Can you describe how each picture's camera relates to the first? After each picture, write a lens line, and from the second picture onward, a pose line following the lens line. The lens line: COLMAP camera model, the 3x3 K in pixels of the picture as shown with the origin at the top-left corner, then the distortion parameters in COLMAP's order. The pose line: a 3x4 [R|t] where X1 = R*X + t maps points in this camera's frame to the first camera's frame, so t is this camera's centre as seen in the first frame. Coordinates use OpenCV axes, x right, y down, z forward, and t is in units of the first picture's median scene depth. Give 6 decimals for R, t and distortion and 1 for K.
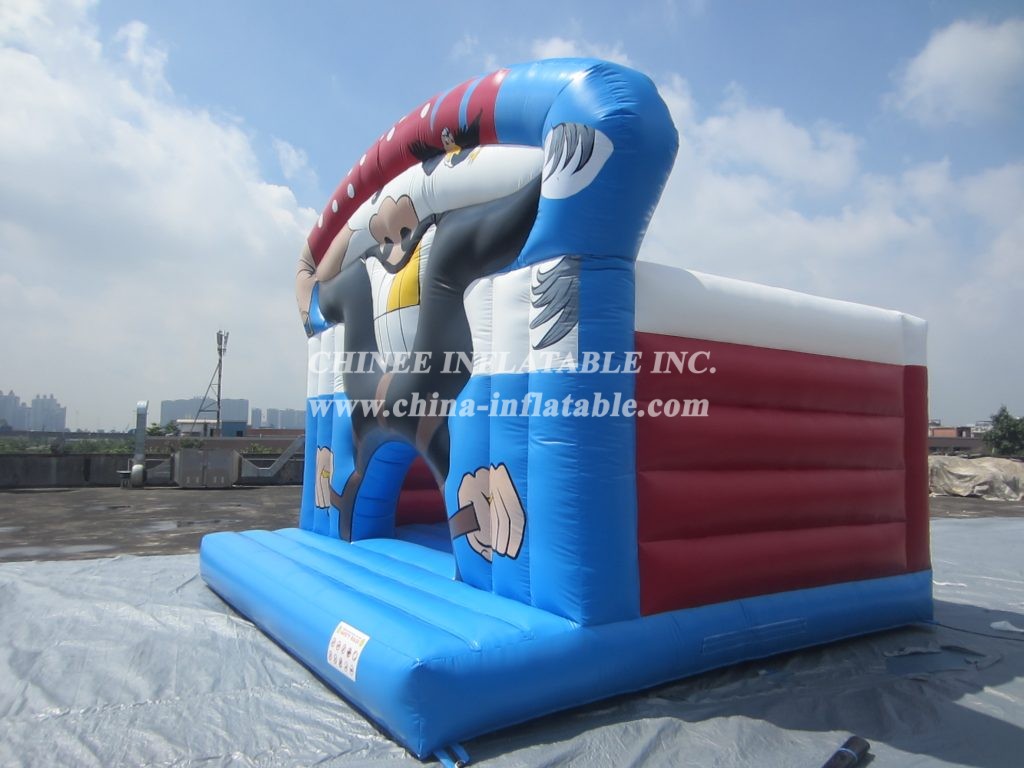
lens RADIAL K [[729.7, 0, 480.2], [0, 729.7, 386.4], [0, 0, 1]] dist [0.030558, 0.000044]
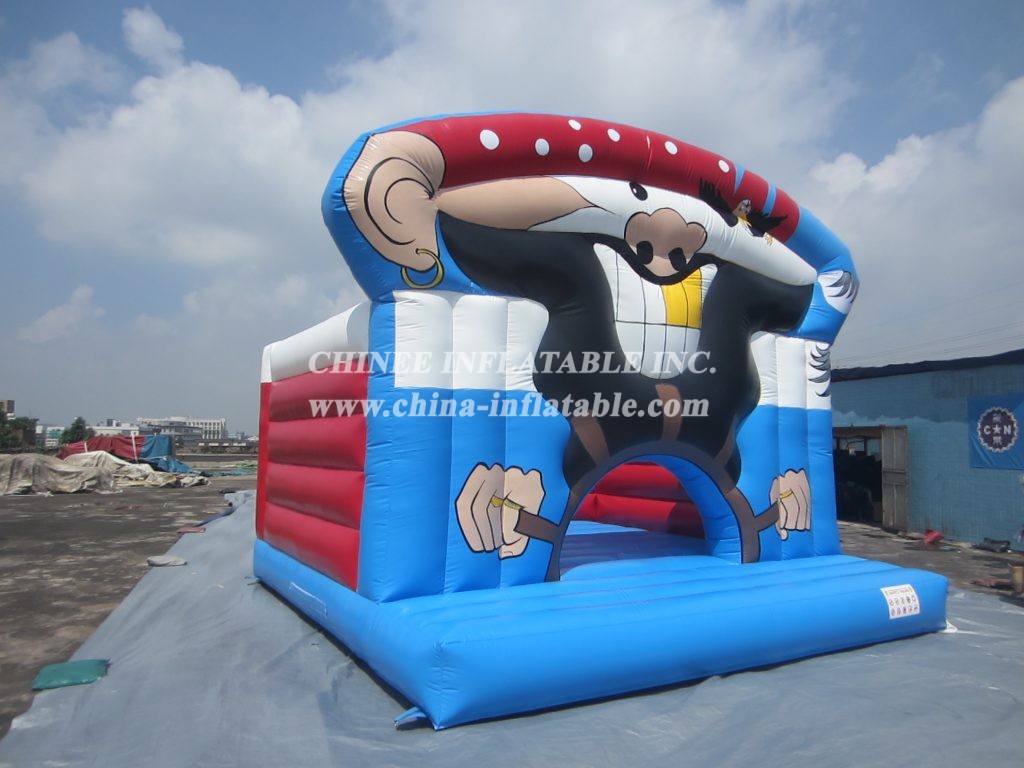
lens RADIAL K [[713.7, 0, 514.2], [0, 713.7, 399.3], [0, 0, 1]] dist [-0.008290, 0.000155]
pose [[0.036075, 0.051457, 0.998023, -1.353825], [-0.077536, 0.995807, -0.048540, 0.075445], [-0.996337, -0.075631, 0.039914, 1.441014]]
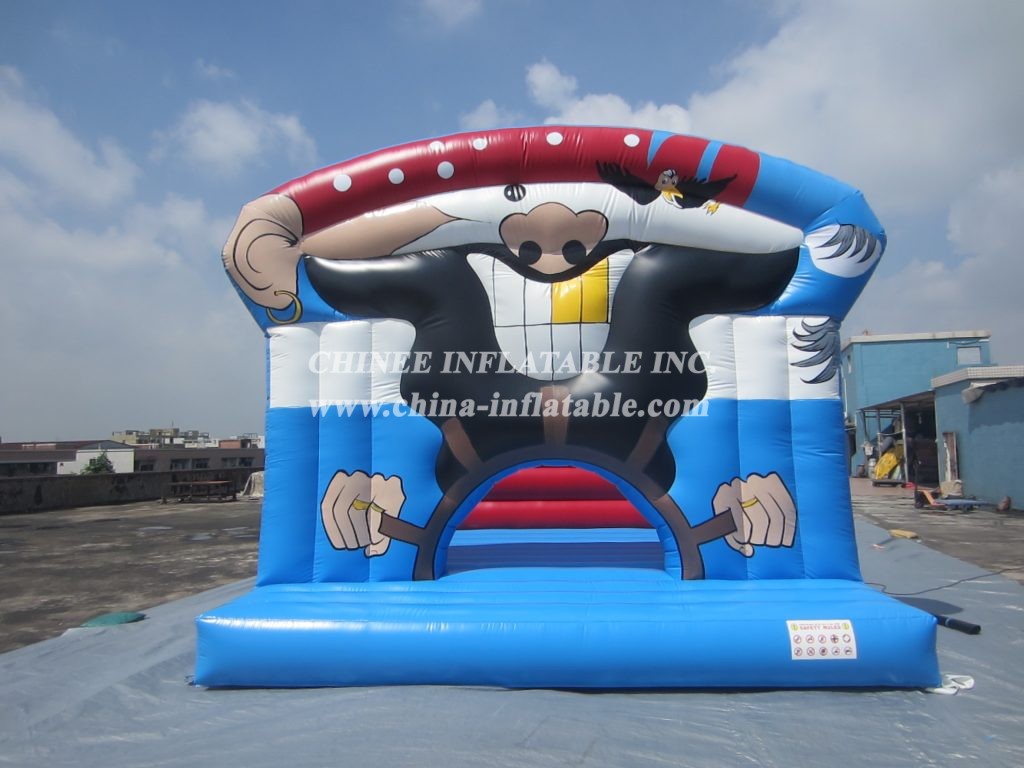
lens RADIAL K [[708.6, 0, 509.6], [0, 708.6, 403.9], [0, 0, 1]] dist [-0.023130, 0.000234]
pose [[0.547972, 0.031815, 0.835891, -1.143050], [-0.033963, 0.999299, -0.015770, 0.022191], [-0.835807, -0.019748, 0.548669, 0.675264]]
